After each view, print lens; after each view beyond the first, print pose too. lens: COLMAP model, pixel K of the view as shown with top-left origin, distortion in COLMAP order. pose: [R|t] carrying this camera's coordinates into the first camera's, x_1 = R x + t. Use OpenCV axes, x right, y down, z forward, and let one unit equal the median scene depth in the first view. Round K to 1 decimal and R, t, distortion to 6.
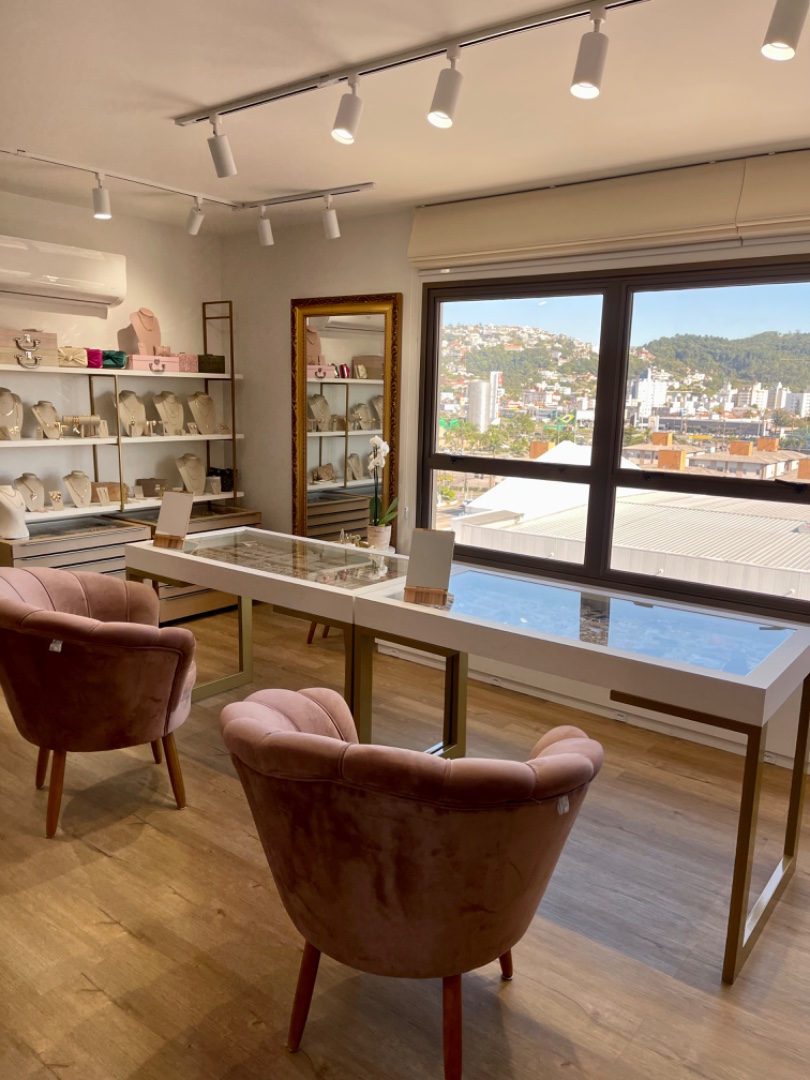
lens RADIAL K [[810.6, 0, 408.1], [0, 810.6, 553.2], [0, 0, 1]] dist [0.031584, -0.024771]
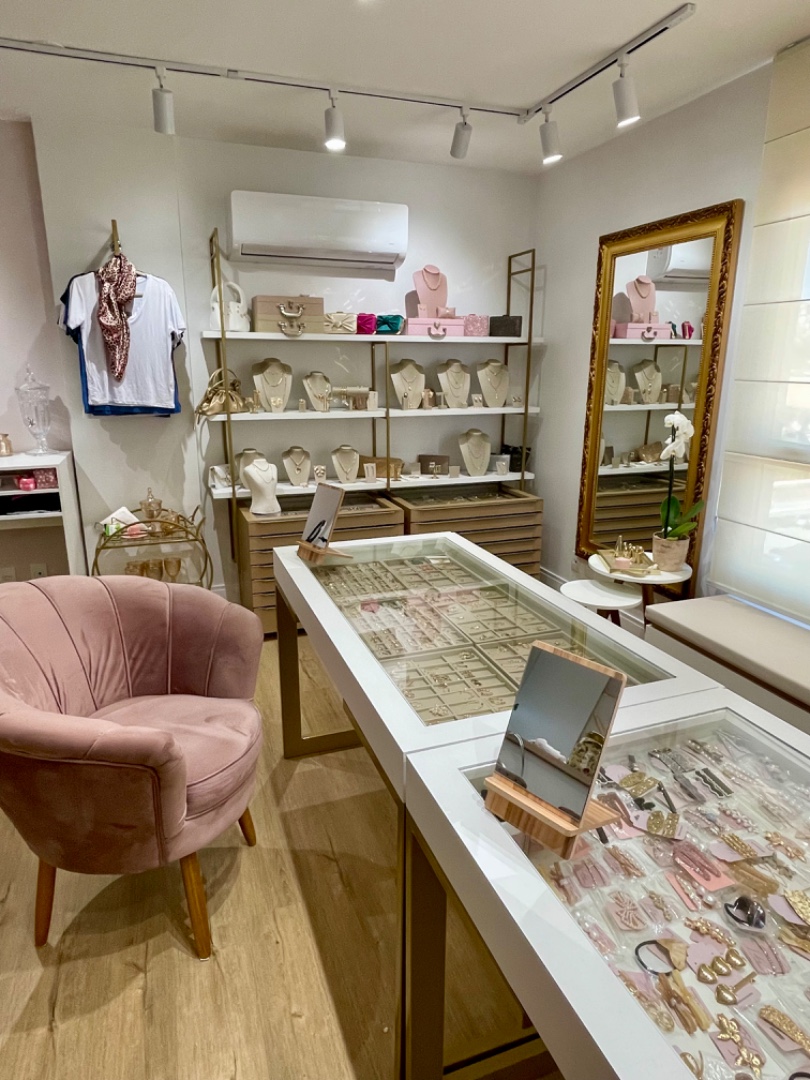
lens RADIAL K [[666.1, 0, 405.2], [0, 666.1, 544.4], [0, 0, 1]] dist [0.009358, -0.002900]
pose [[0.848975, 0.119626, -0.514715, 0.067760], [-0.086034, 0.992334, 0.088724, -0.057466], [0.521383, -0.031041, 0.852758, 0.345069]]
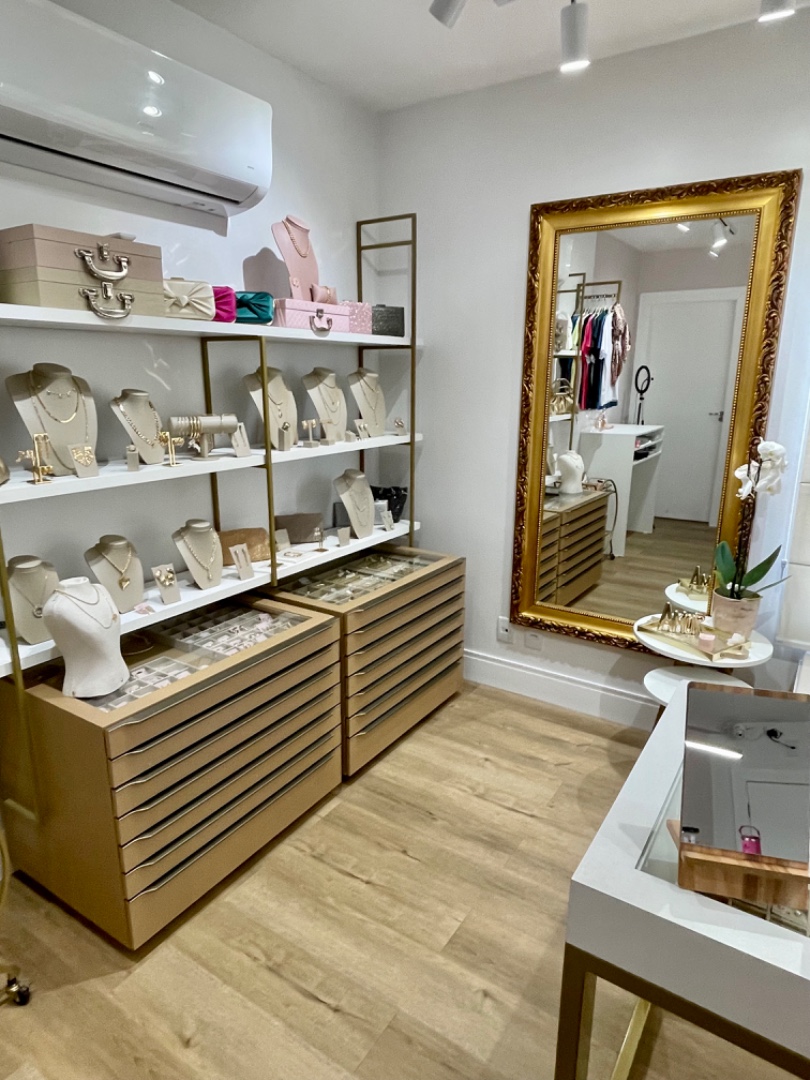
lens RADIAL K [[666.1, 0, 405.6], [0, 666.1, 541.8], [0, 0, 1]] dist [0.009358, -0.002900]
pose [[0.996539, -0.037372, 0.074257, -0.286793], [0.033249, 0.997877, 0.056006, -0.100854], [-0.076192, -0.053343, 0.995665, 0.524025]]
